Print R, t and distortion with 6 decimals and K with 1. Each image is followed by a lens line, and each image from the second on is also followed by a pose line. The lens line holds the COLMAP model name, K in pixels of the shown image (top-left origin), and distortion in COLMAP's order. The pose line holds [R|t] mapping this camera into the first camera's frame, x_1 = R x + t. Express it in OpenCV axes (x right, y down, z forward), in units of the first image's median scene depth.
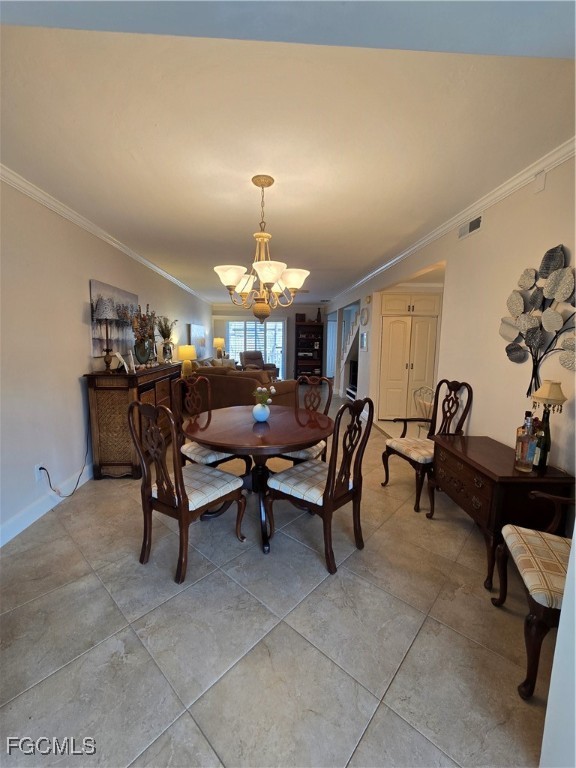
lens RADIAL K [[313.0, 0, 289.8], [0, 313.0, 380.7], [0, 0, 1]] dist [-0.004516, -0.000165]
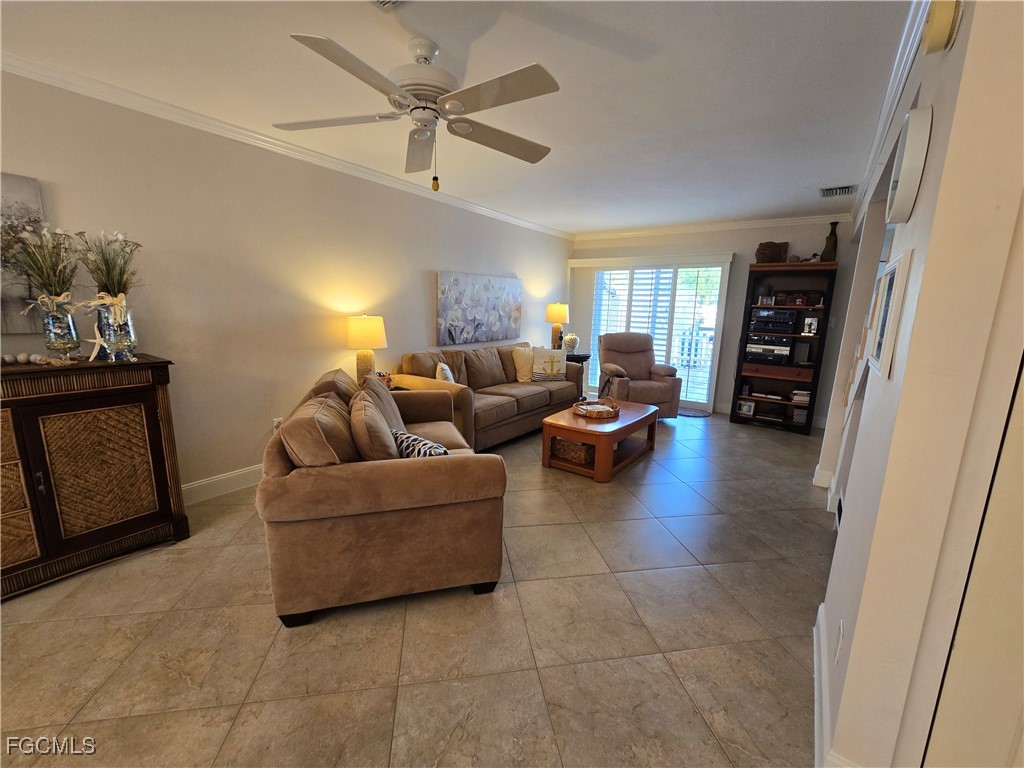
lens RADIAL K [[417.3, 0, 519.0], [0, 417.3, 386.4], [0, 0, 1]] dist [-0.004516, -0.000165]
pose [[0.774937, 0.130118, -0.618500, 0.134108], [-0.106311, 0.991471, 0.075383, -0.045430], [0.623034, 0.007337, 0.782160, 0.411581]]
